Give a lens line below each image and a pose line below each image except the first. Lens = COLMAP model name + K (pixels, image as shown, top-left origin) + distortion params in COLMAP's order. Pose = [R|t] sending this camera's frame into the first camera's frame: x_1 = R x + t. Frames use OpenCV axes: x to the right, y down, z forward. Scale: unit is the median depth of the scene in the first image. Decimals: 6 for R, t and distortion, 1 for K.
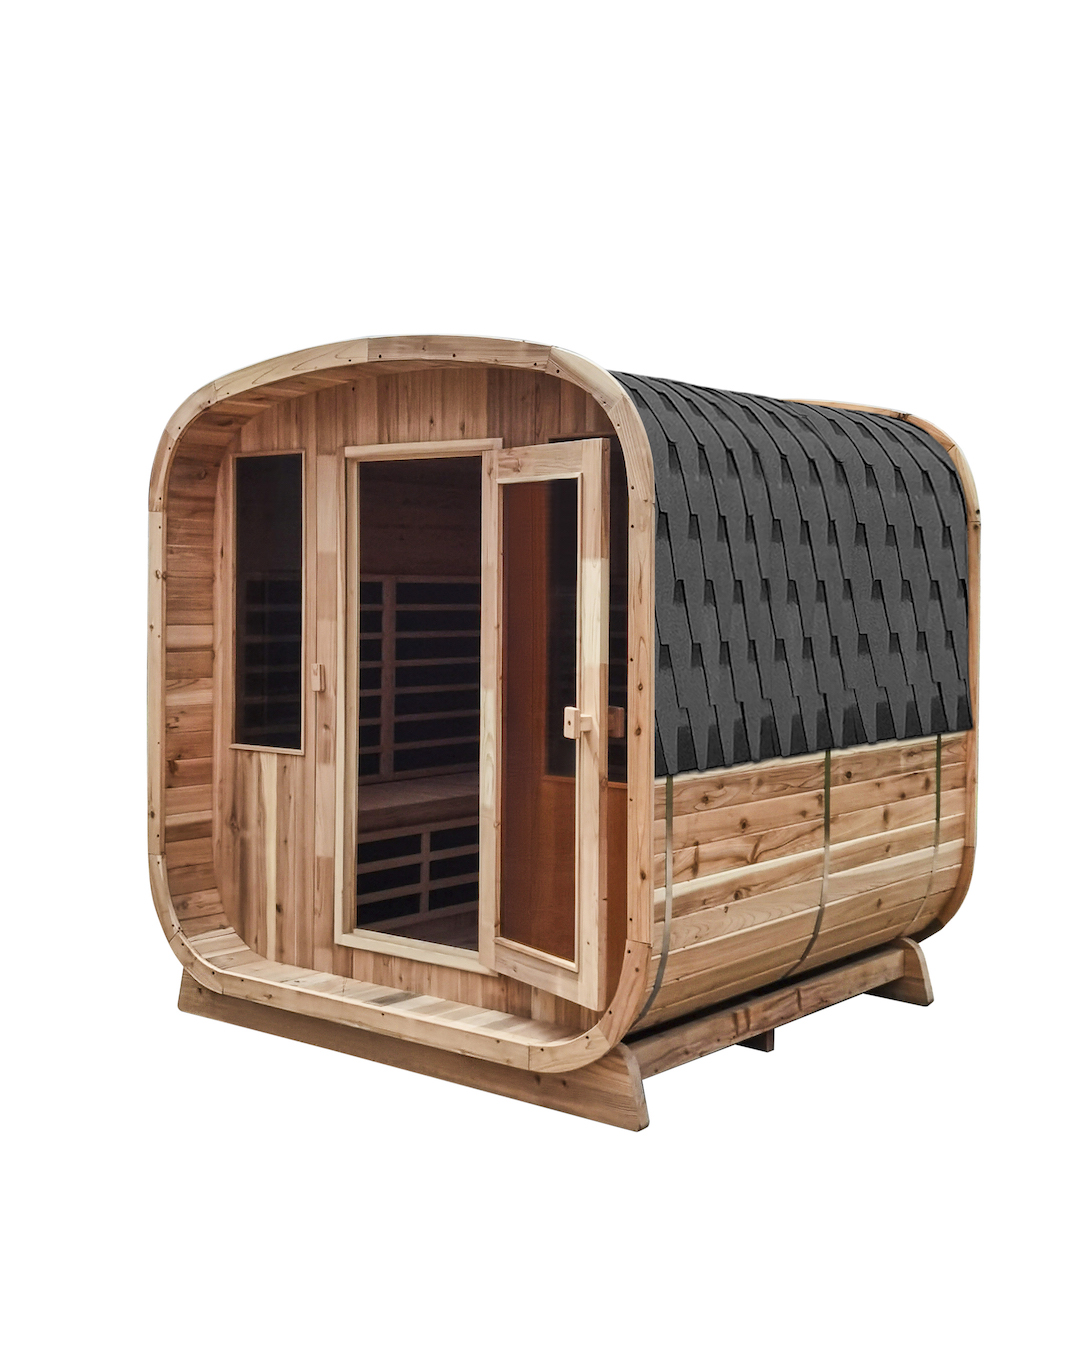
lens RADIAL K [[1642.9, 0, 552.0], [0, 1642.9, 622.5], [0, 0, 1]] dist [0.000701, -0.009085]
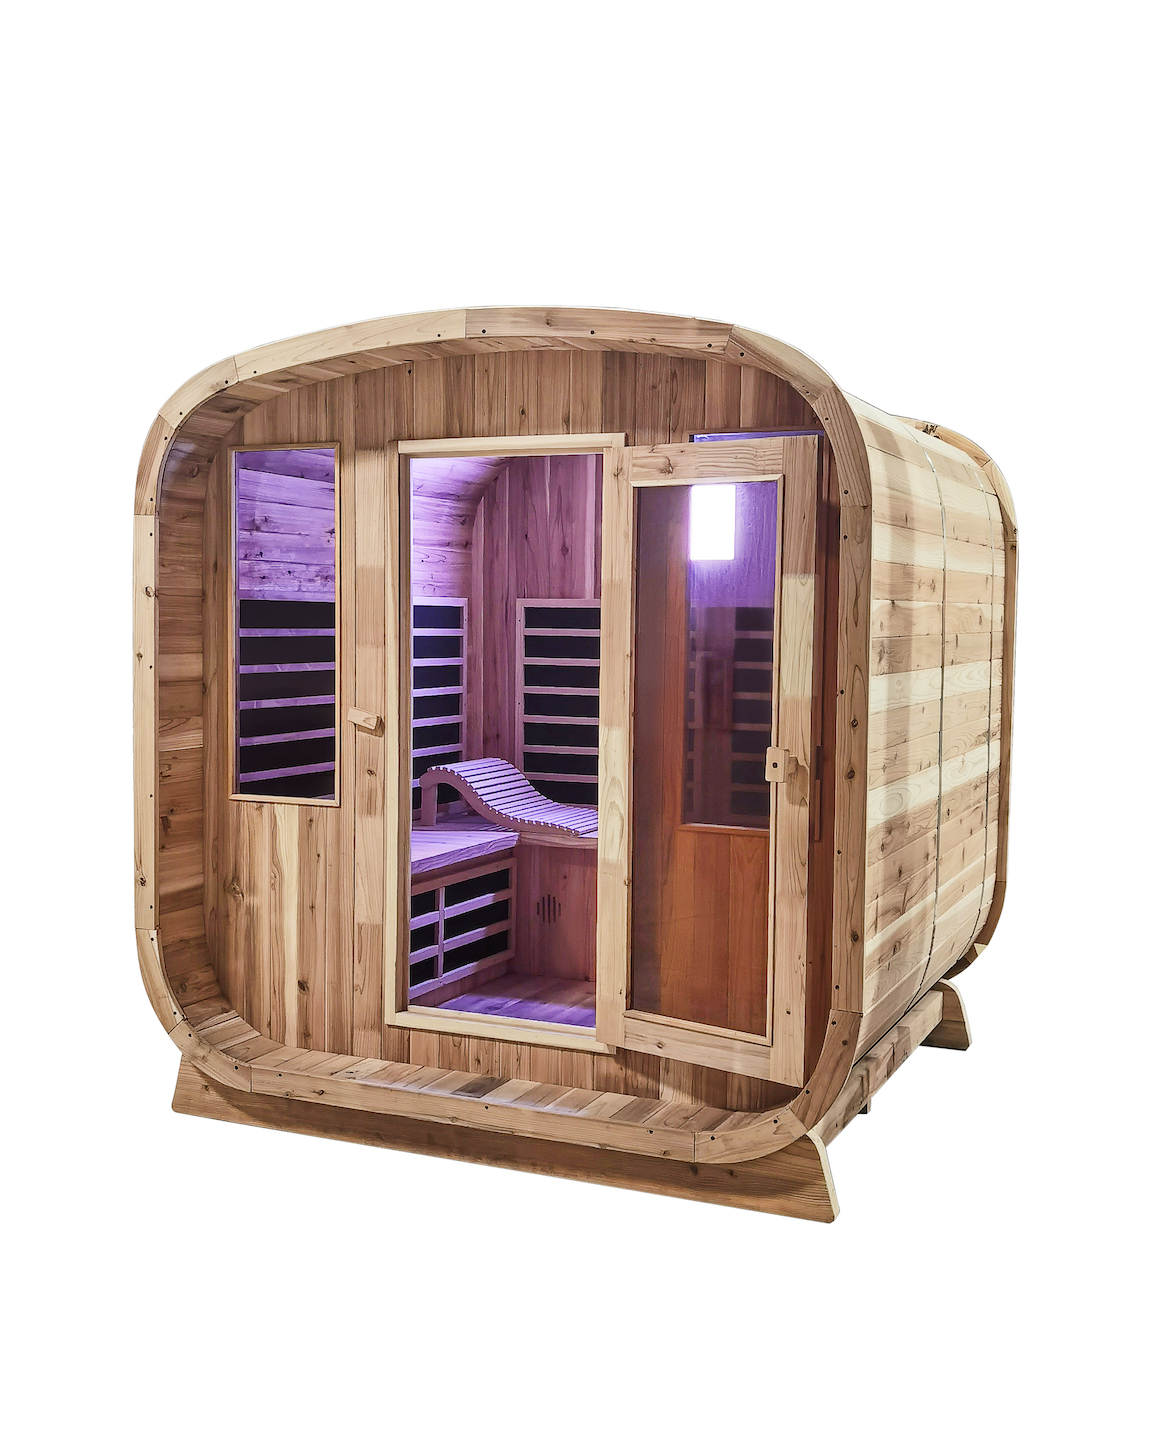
lens RADIAL K [[1605.1, 0, 574.5], [0, 1605.1, 718.0], [0, 0, 1]] dist [-0.011655, -0.014263]
pose [[0.967929, -0.013934, 0.250837, -0.238988], [0.003208, 0.999065, 0.043116, 0.000047], [-0.251203, -0.040929, 0.967069, 0.168762]]
